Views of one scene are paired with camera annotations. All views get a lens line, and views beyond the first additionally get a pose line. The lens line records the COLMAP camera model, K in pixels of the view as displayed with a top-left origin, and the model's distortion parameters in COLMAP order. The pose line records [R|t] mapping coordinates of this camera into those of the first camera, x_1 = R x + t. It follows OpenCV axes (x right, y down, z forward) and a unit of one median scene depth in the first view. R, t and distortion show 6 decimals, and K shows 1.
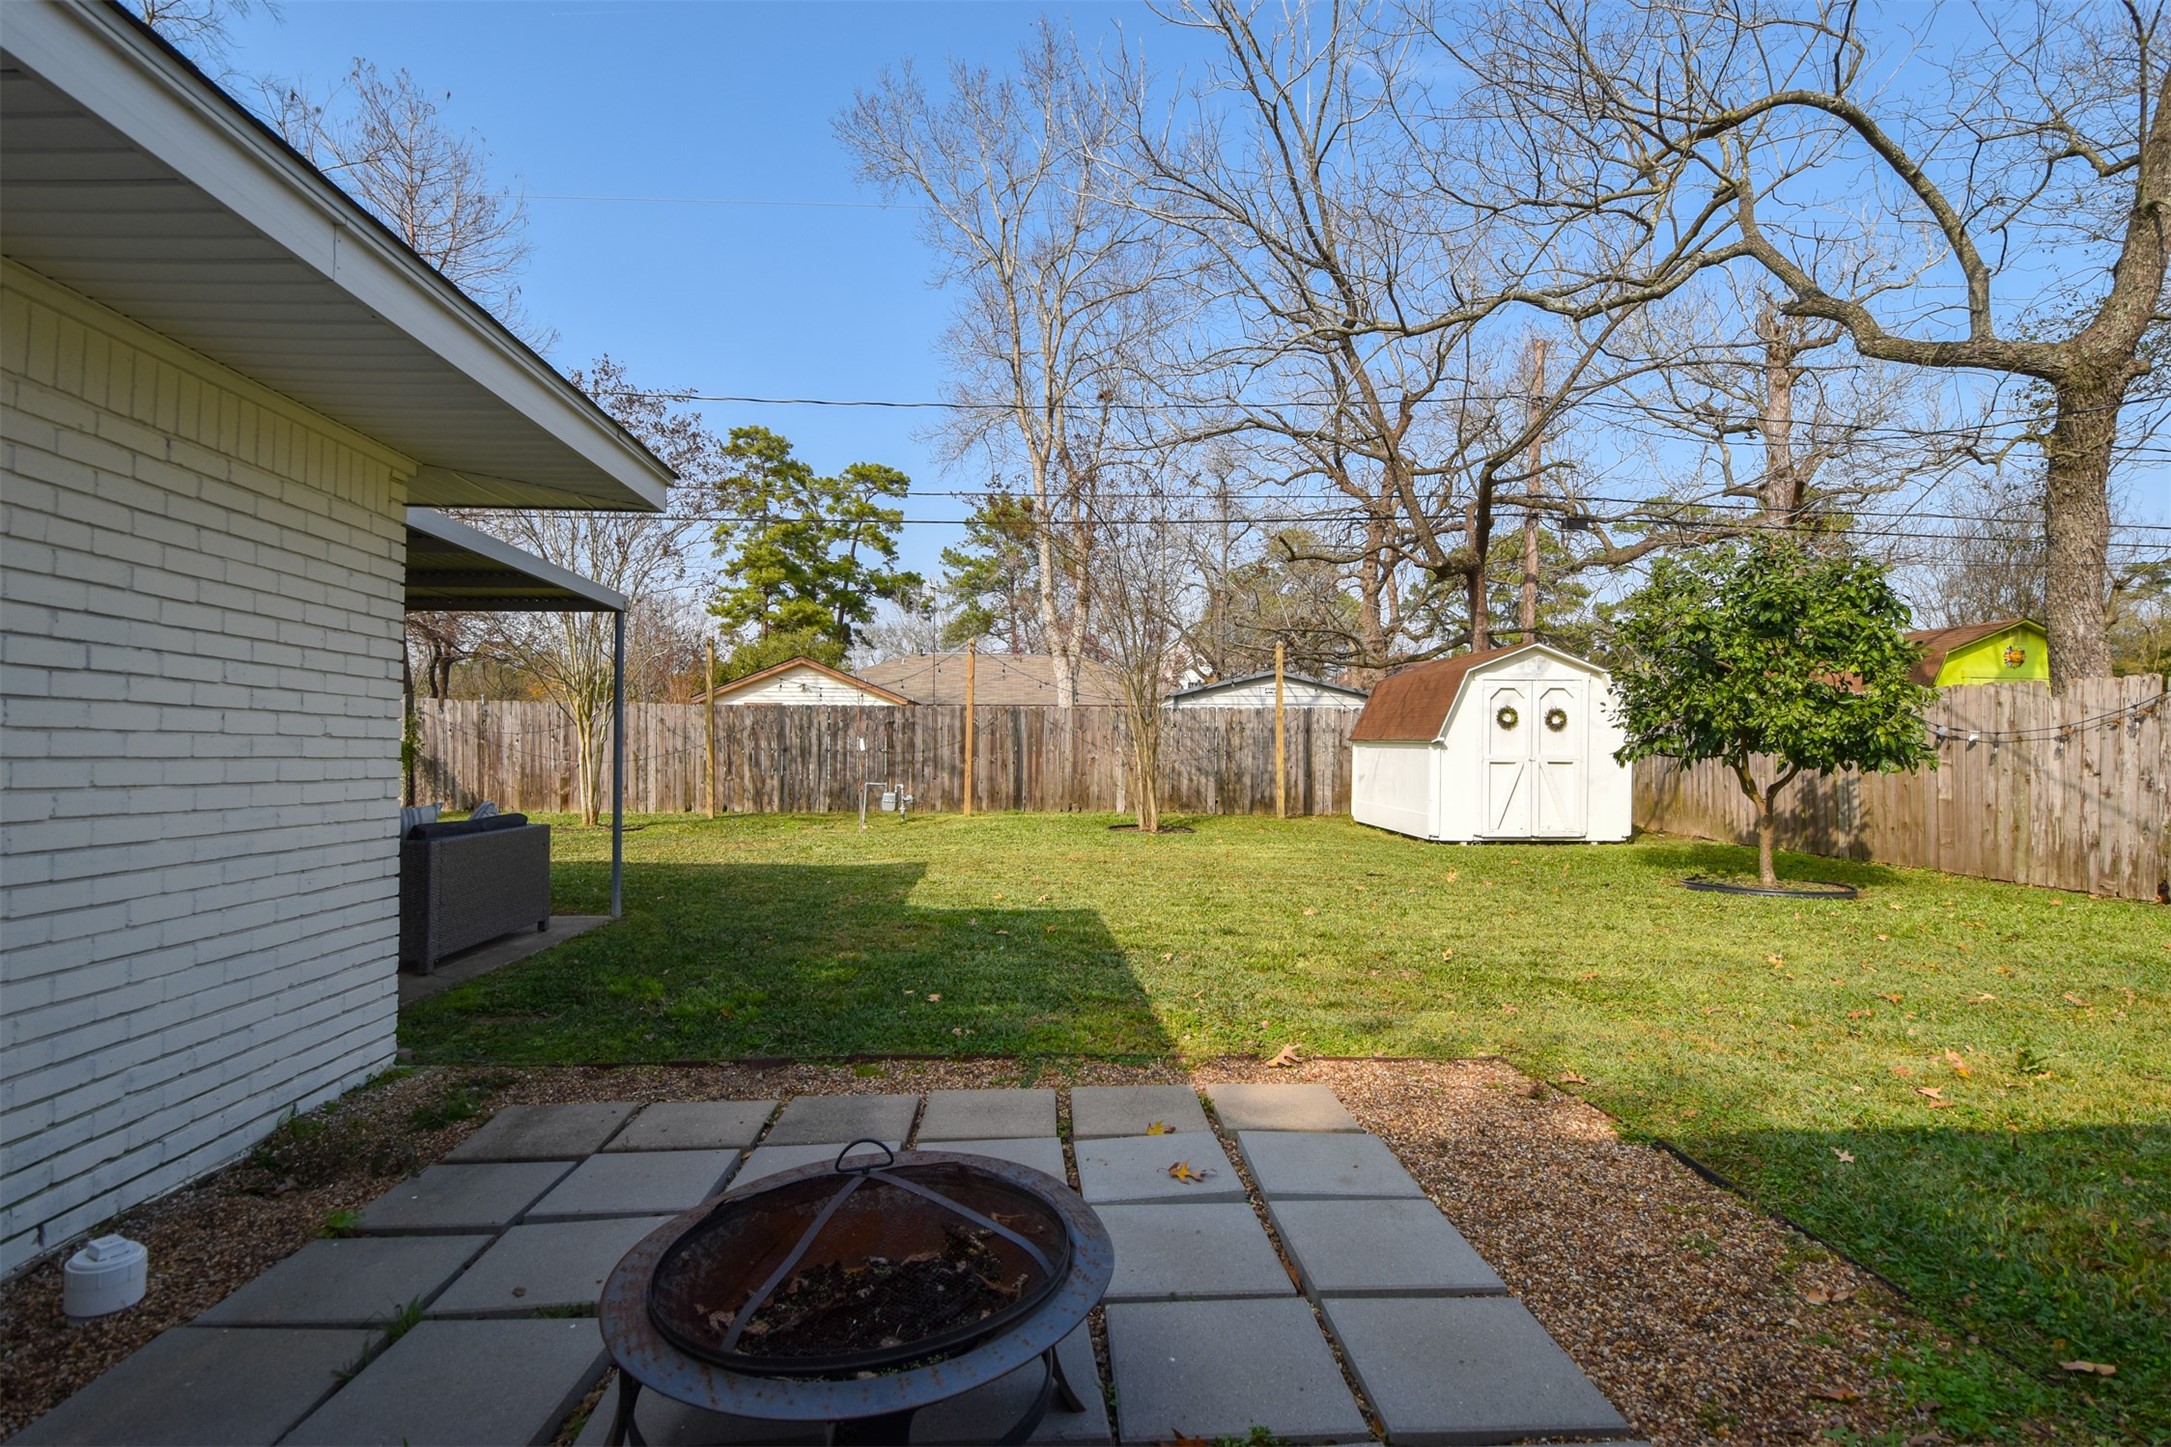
lens RADIAL K [[974.2, 0, 1091.7], [0, 974.2, 724.6], [0, 0, 1]] dist [0.007688, -0.015174]
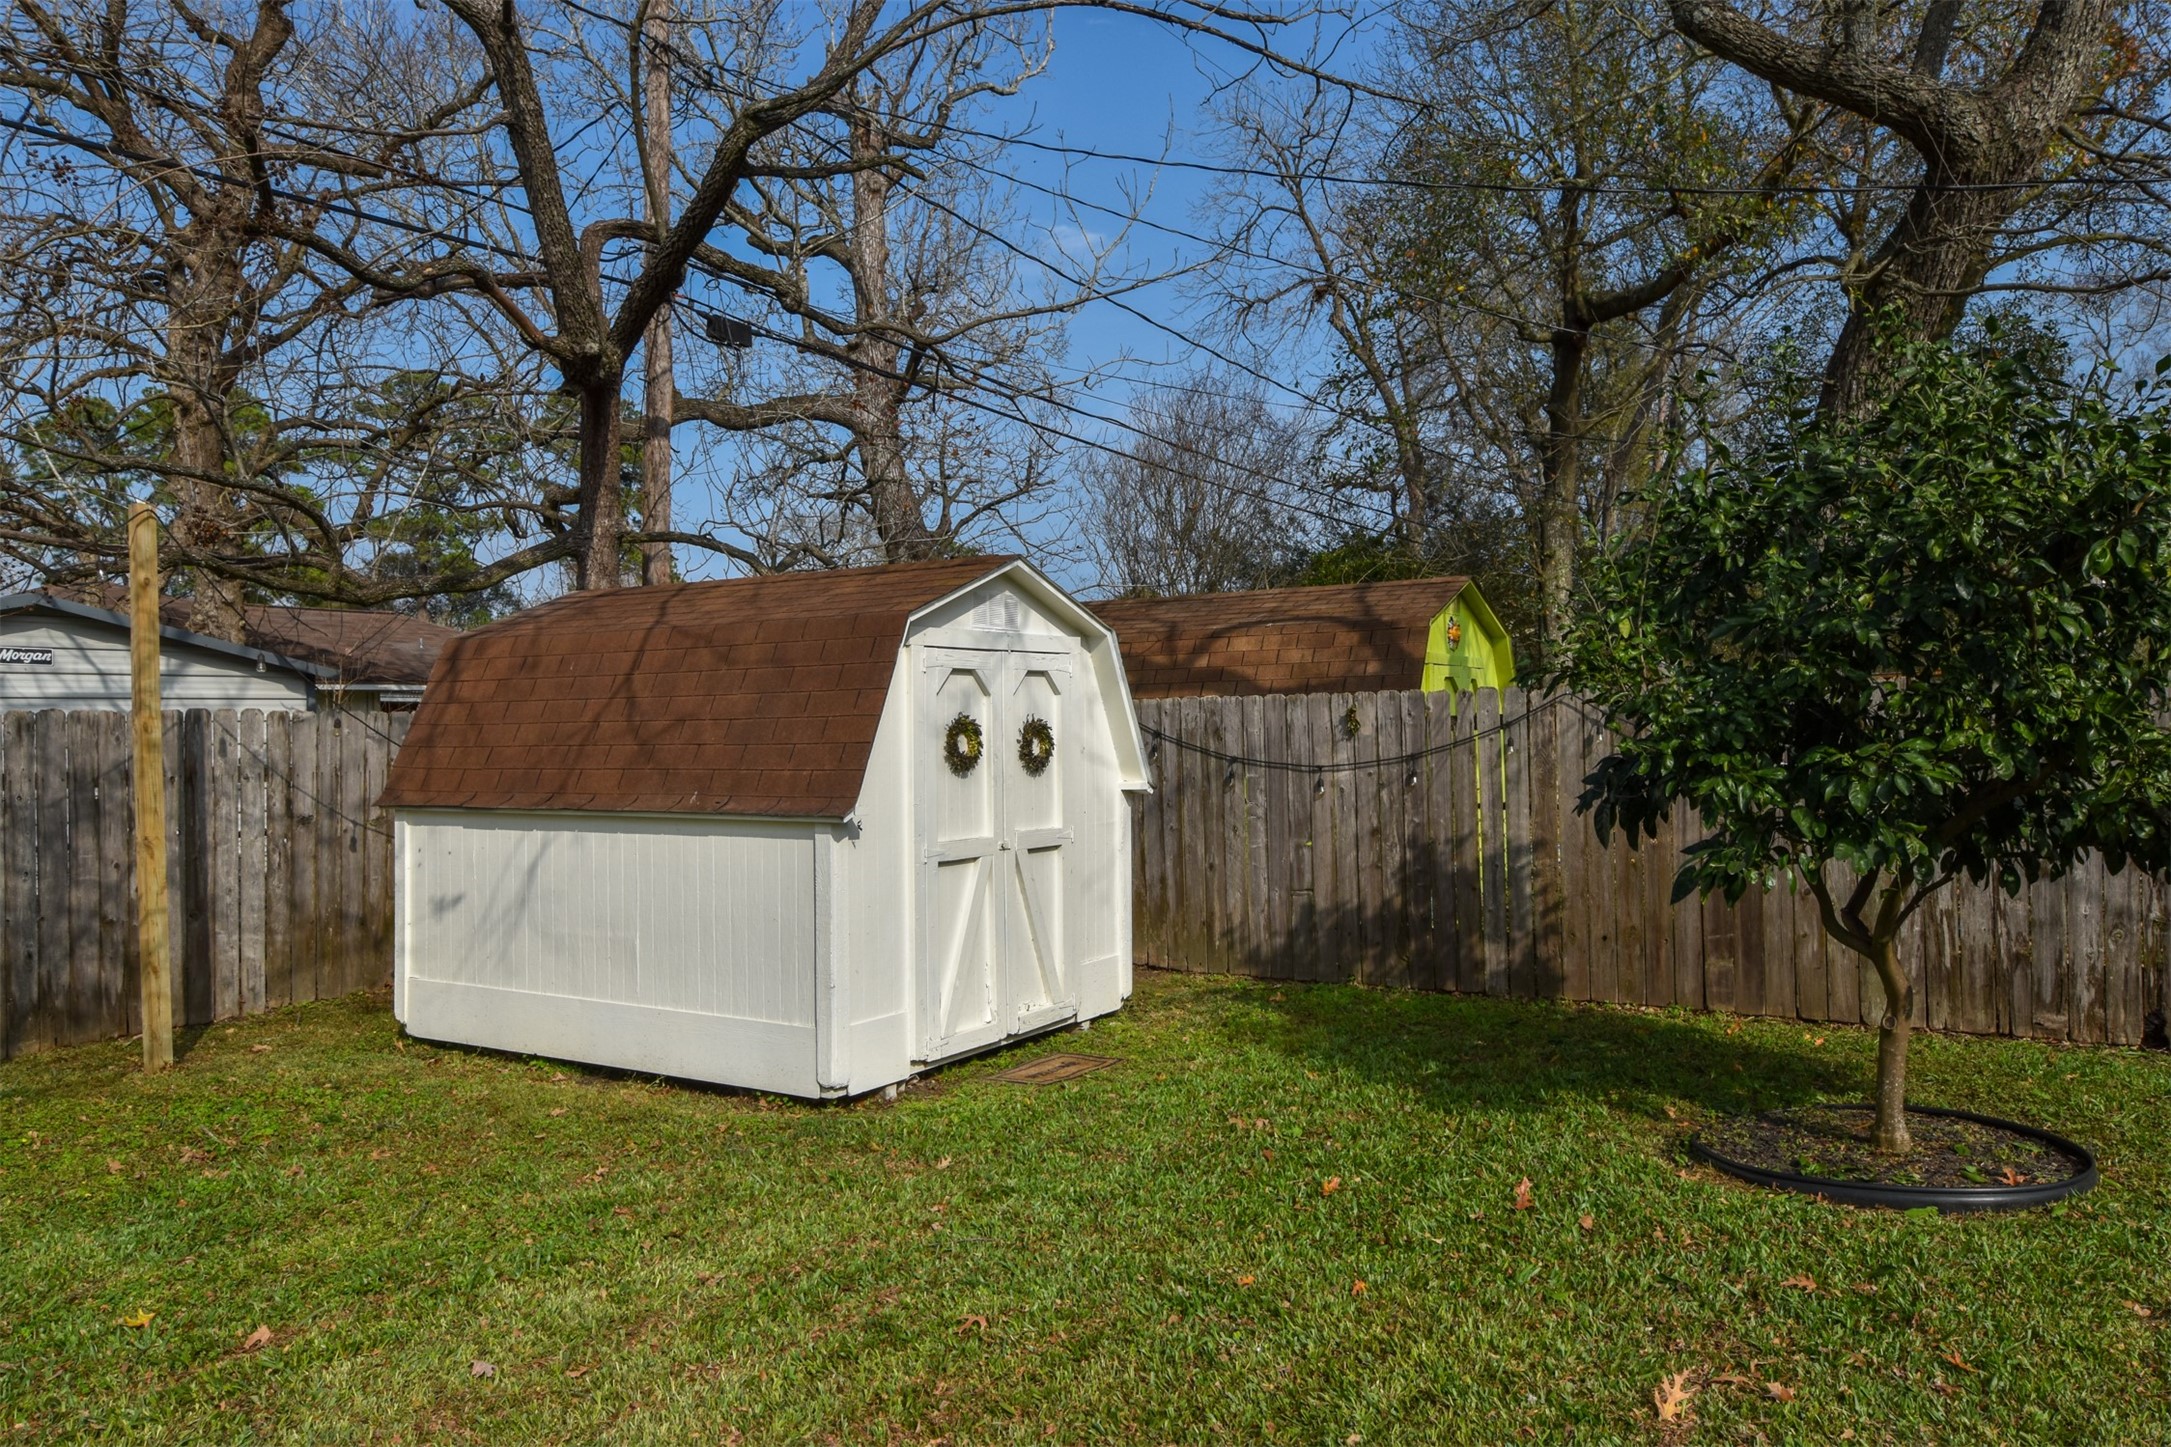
lens RADIAL K [[1493.5, 0, 1137.7], [0, 1493.5, 723.6], [0, 0, 1]] dist [0.033824, -0.001795]
pose [[0.576834, -0.013405, 0.816752, -0.023217], [0.007665, 0.999910, 0.010998, -0.021346], [-0.816826, -0.000083, 0.576885, 0.593207]]
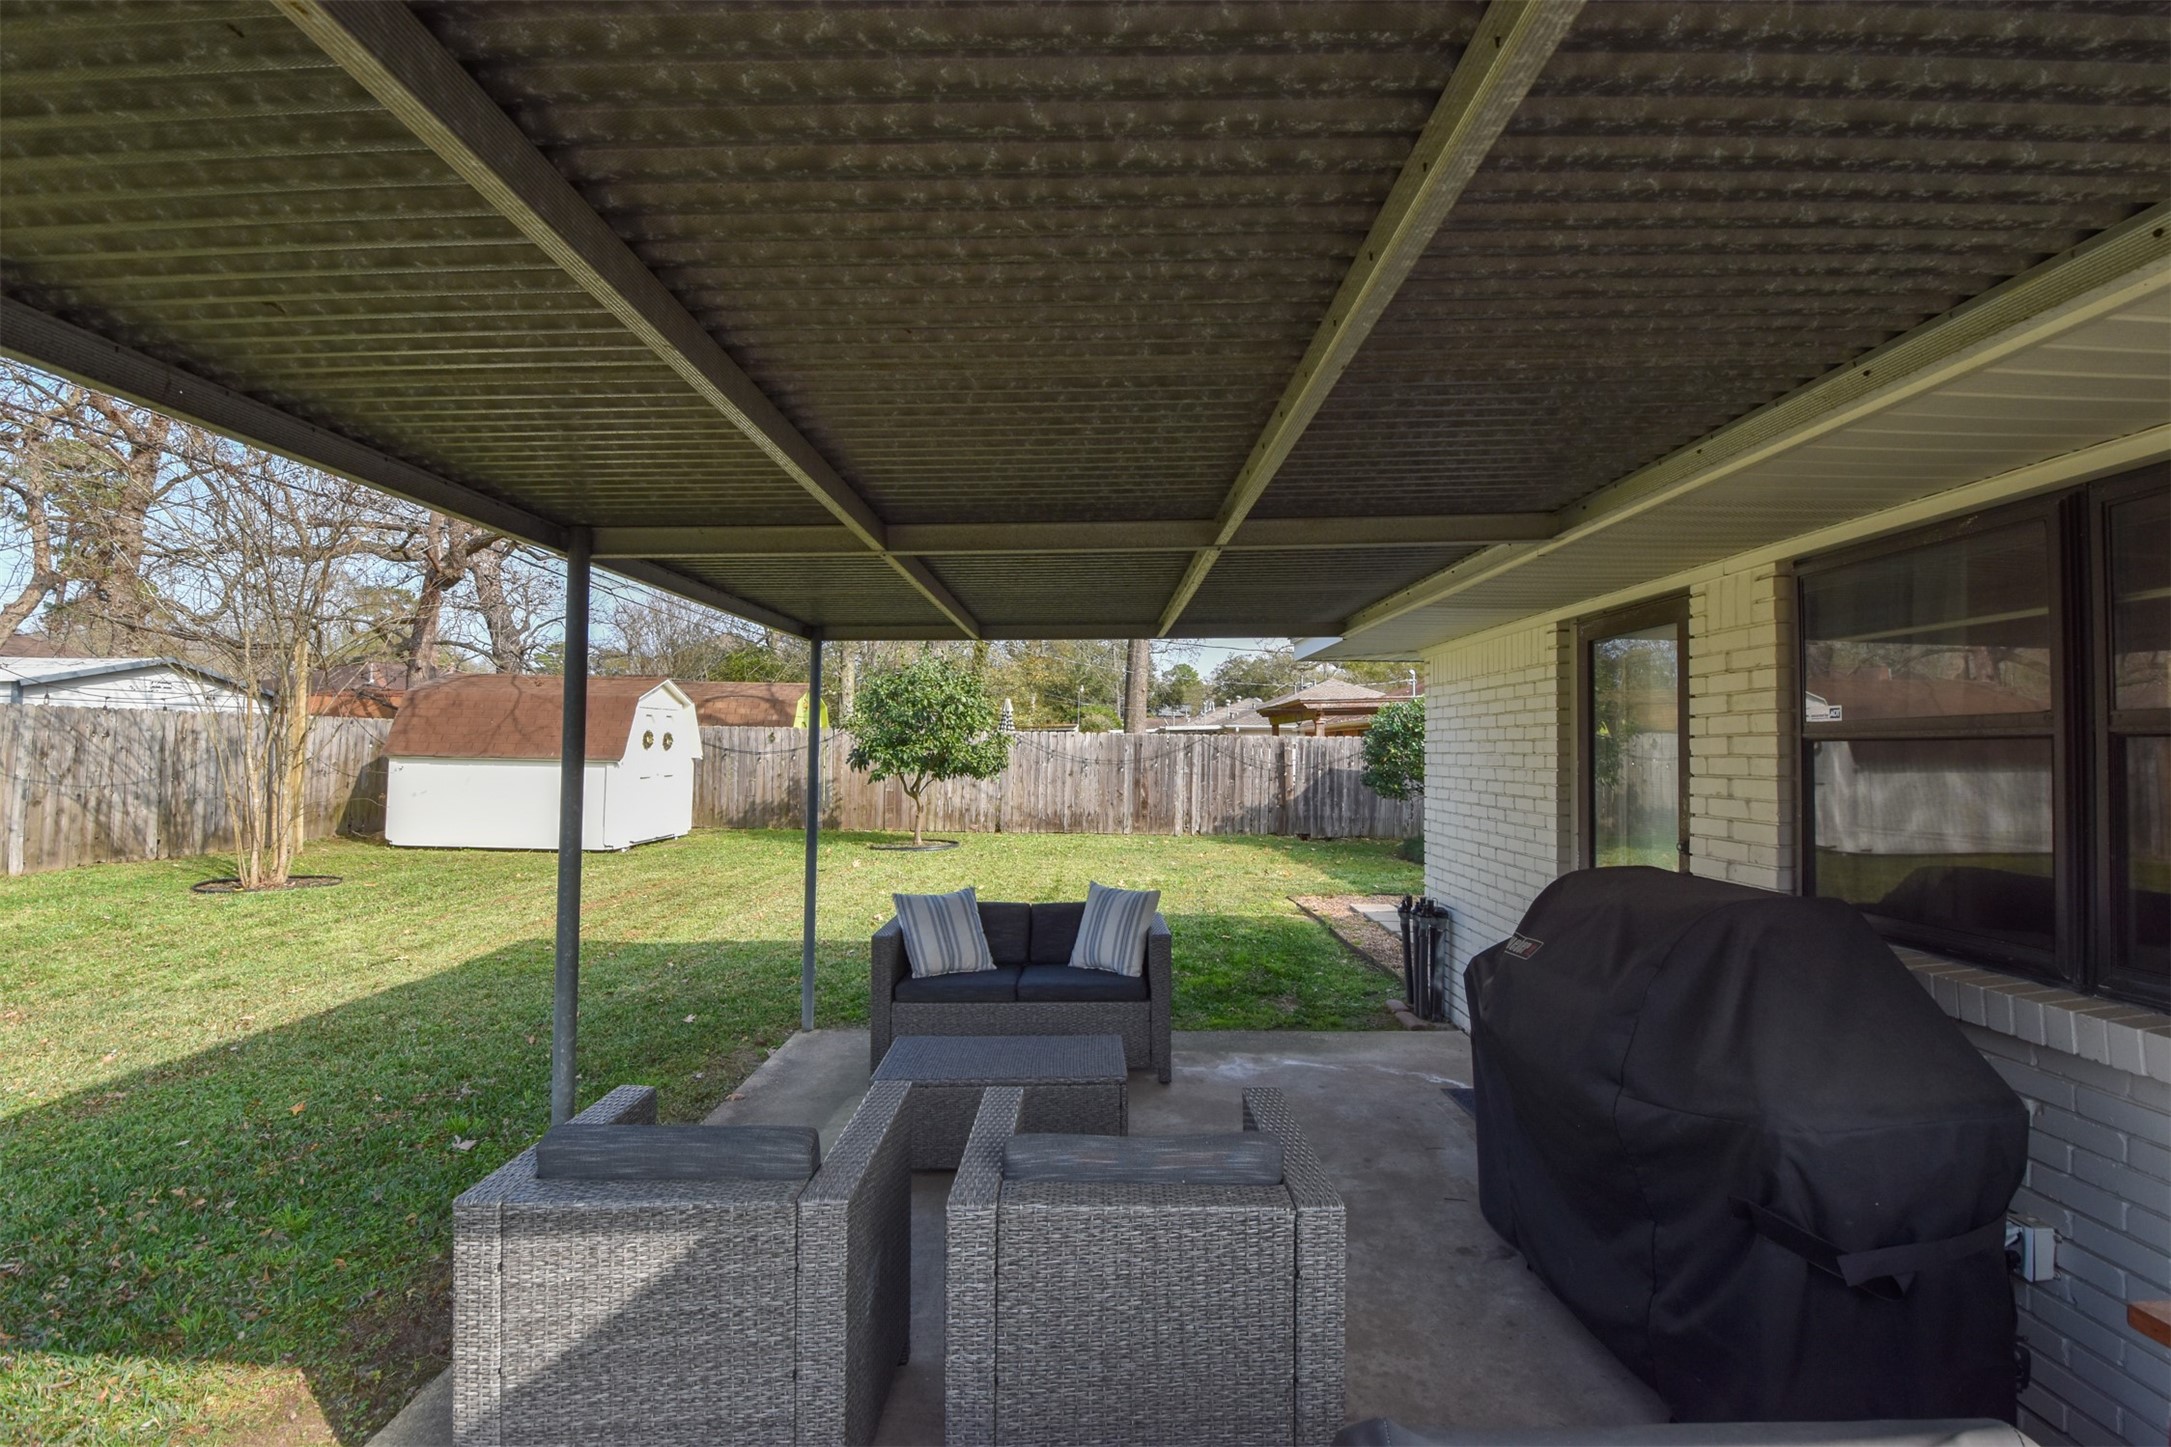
lens RADIAL K [[953.1, 0, 1096.6], [0, 953.1, 725.5], [0, 0, 1]] dist [0.013234, -0.024148]
pose [[0.084087, 0.018971, 0.996278, -0.691219], [-0.033017, 0.999323, -0.016242, -0.023263], [-0.995911, -0.031528, 0.084656, 0.352144]]
